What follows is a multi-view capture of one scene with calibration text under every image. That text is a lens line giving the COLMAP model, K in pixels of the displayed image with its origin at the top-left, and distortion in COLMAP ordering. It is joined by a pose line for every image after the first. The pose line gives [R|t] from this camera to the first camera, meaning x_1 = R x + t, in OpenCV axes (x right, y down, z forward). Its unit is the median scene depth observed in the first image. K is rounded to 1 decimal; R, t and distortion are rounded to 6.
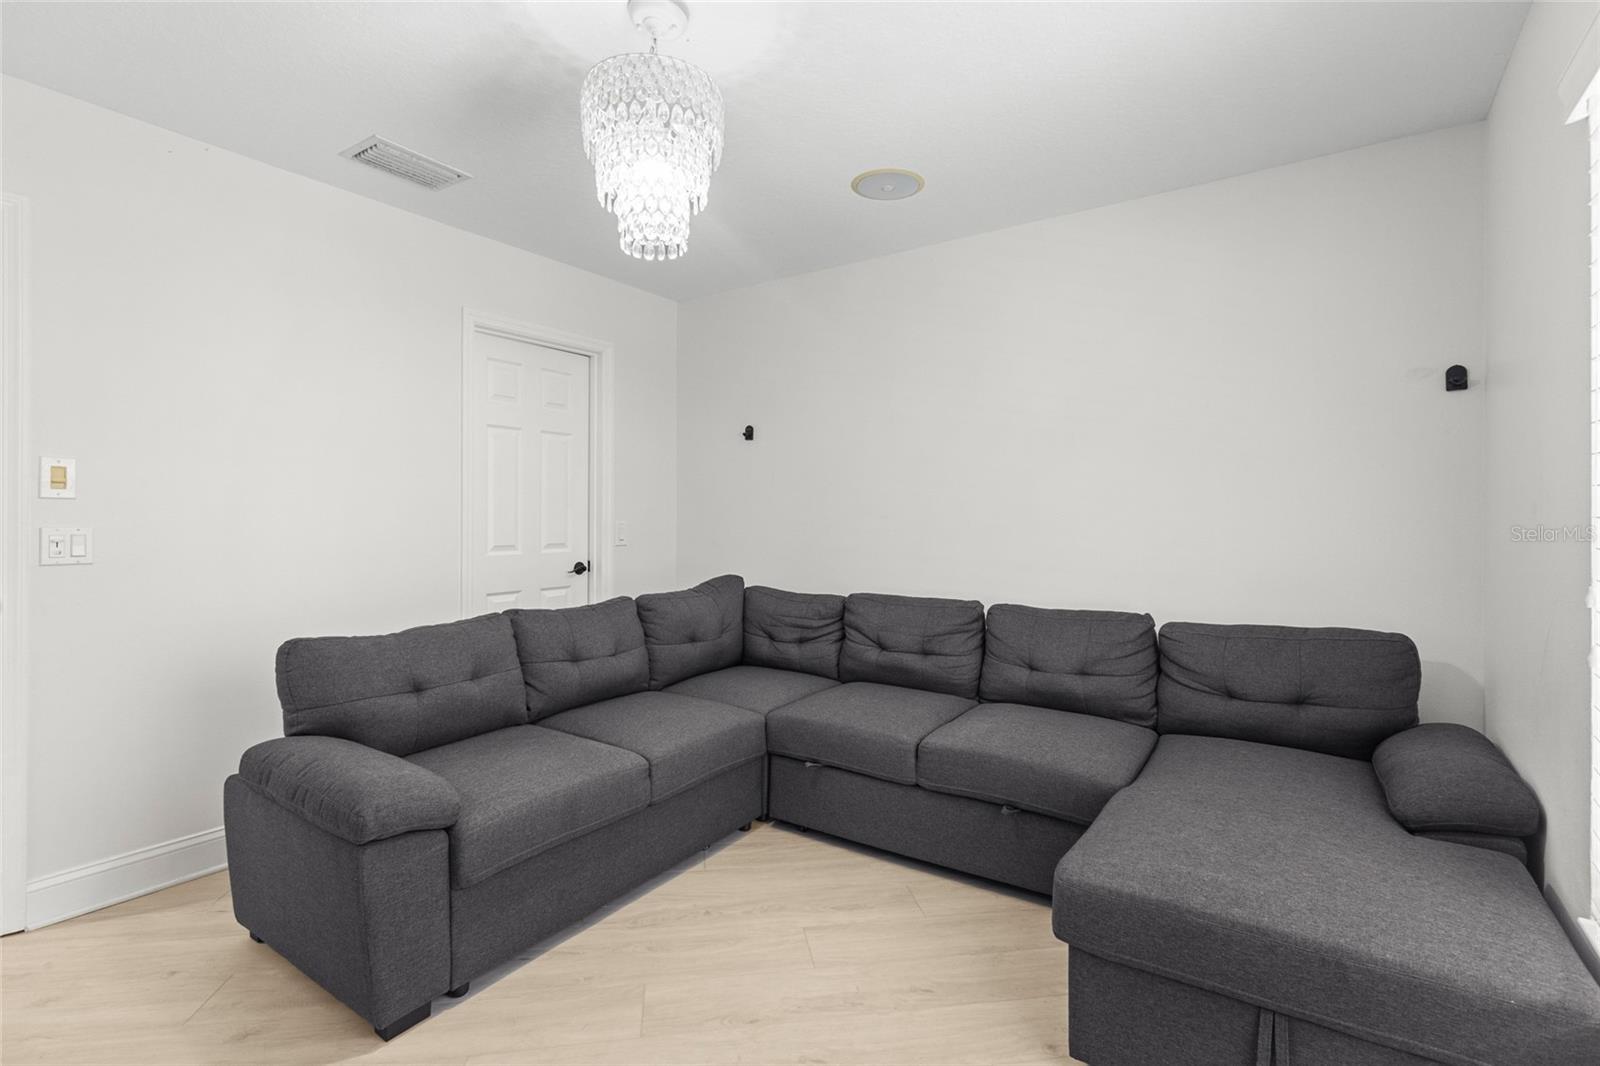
lens RADIAL K [[744.3, 0, 811.7], [0, 744.3, 526.7], [0, 0, 1]] dist [0.001815, 0.000480]
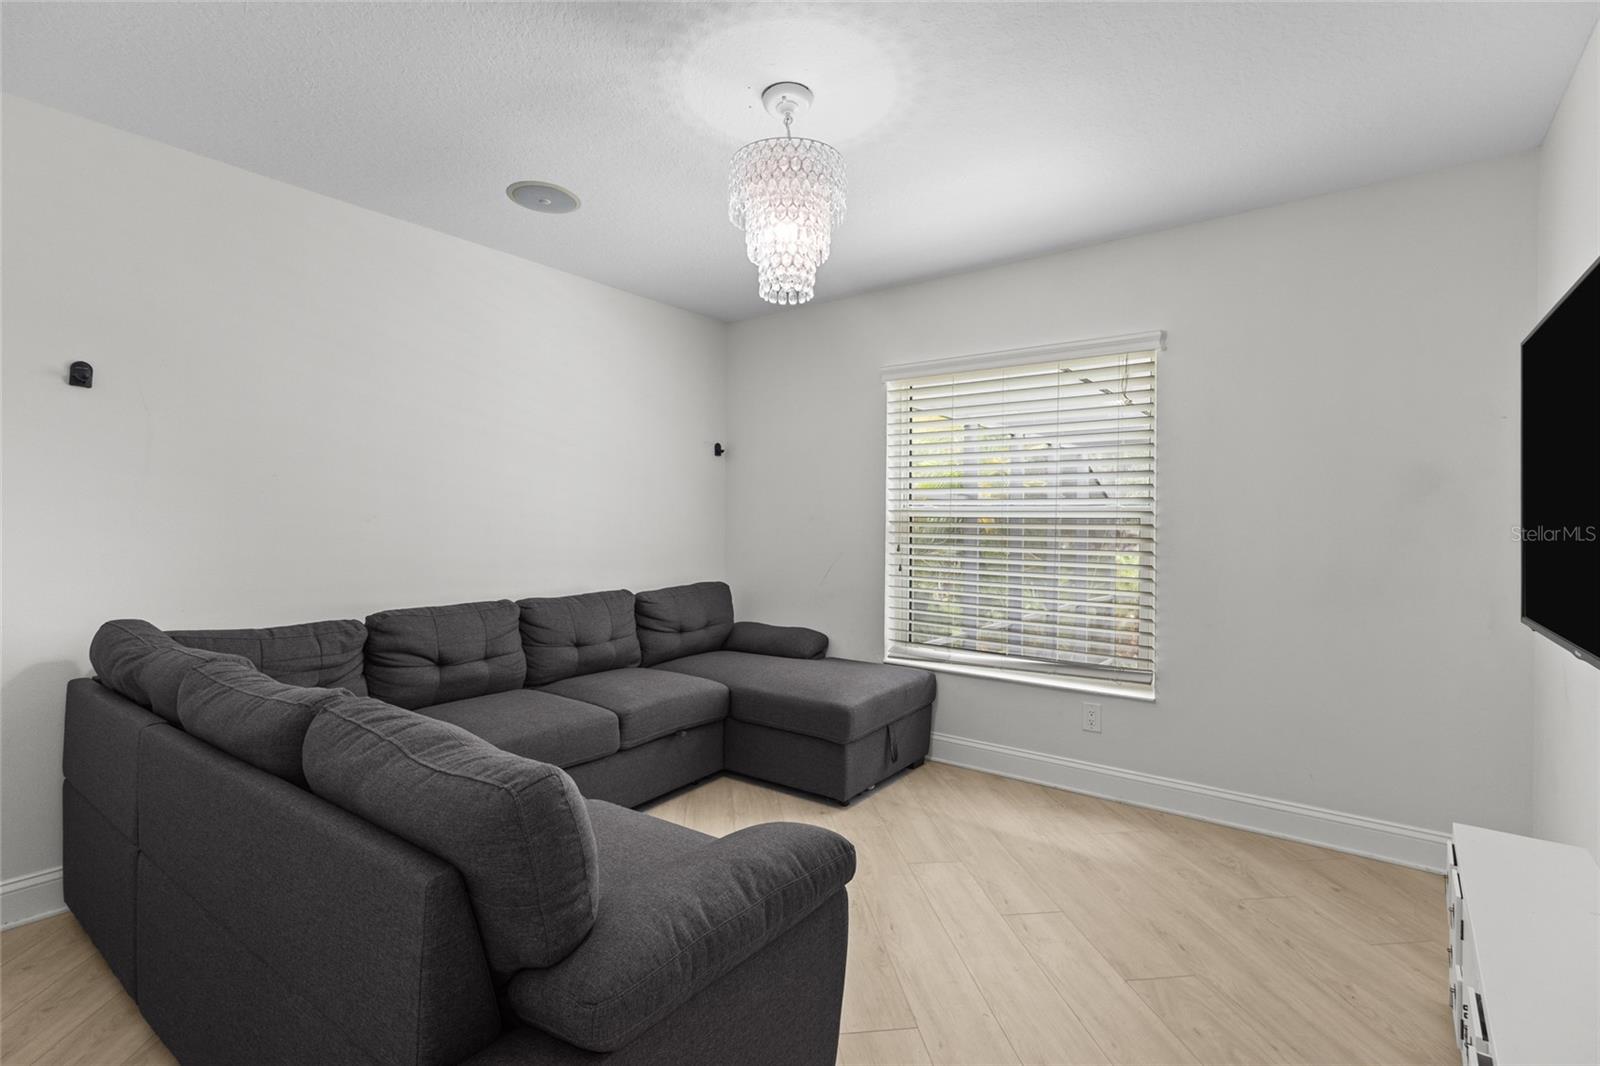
lens RADIAL K [[744.3, 0, 811.7], [0, 744.3, 526.7], [0, 0, 1]] dist [0.001815, 0.000480]
pose [[0.033170, -0.014067, 0.999351, -0.998650], [0.007577, 0.999876, 0.013823, -0.018297], [-0.999421, 0.007113, 0.033273, 0.642255]]
